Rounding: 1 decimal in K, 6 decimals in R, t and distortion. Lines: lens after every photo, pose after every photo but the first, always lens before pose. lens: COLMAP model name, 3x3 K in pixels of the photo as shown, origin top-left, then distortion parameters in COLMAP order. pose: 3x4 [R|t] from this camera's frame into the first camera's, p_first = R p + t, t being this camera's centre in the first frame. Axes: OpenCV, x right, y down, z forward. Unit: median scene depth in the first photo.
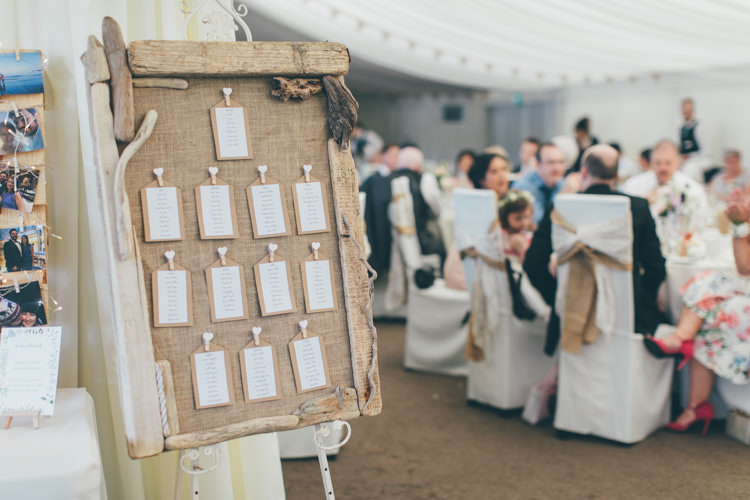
lens RADIAL K [[1097.5, 0, 375.0], [0, 1097.5, 250.0], [0, 0, 1]] dist [0.026596, 0.025968]
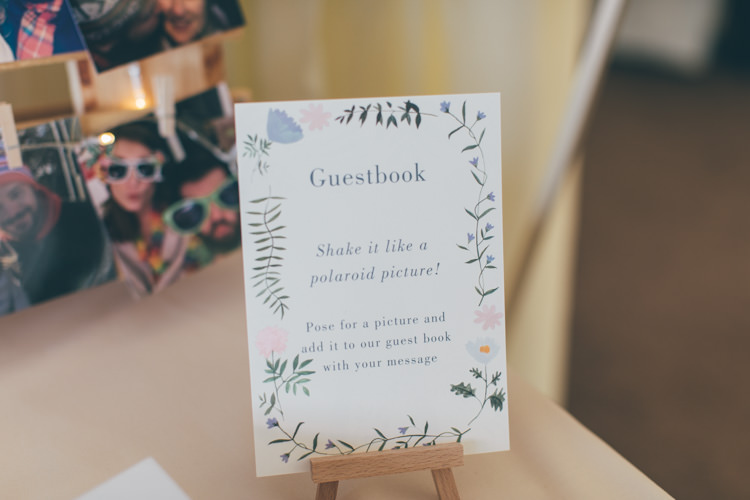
lens RADIAL K [[1097.5, 0, 375.0], [0, 1097.5, 250.0], [0, 0, 1]] dist [0.026596, 0.025968]
pose [[0.948506, -0.092801, 0.302862, -0.351744], [-0.039439, 0.914083, 0.403605, 0.005274], [-0.314296, -0.394766, 0.863353, 0.719579]]
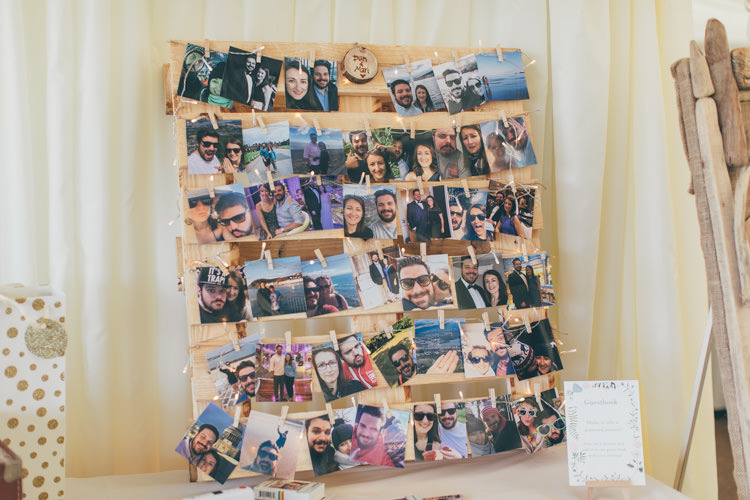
lens RADIAL K [[1097.5, 0, 375.0], [0, 1097.5, 250.0], [0, 0, 1]] dist [0.026596, 0.025968]
pose [[0.997215, 0.000031, 0.074577, -0.505148], [-0.002910, 0.999255, 0.038496, -0.058907], [-0.074521, -0.038606, 0.996472, 0.148040]]
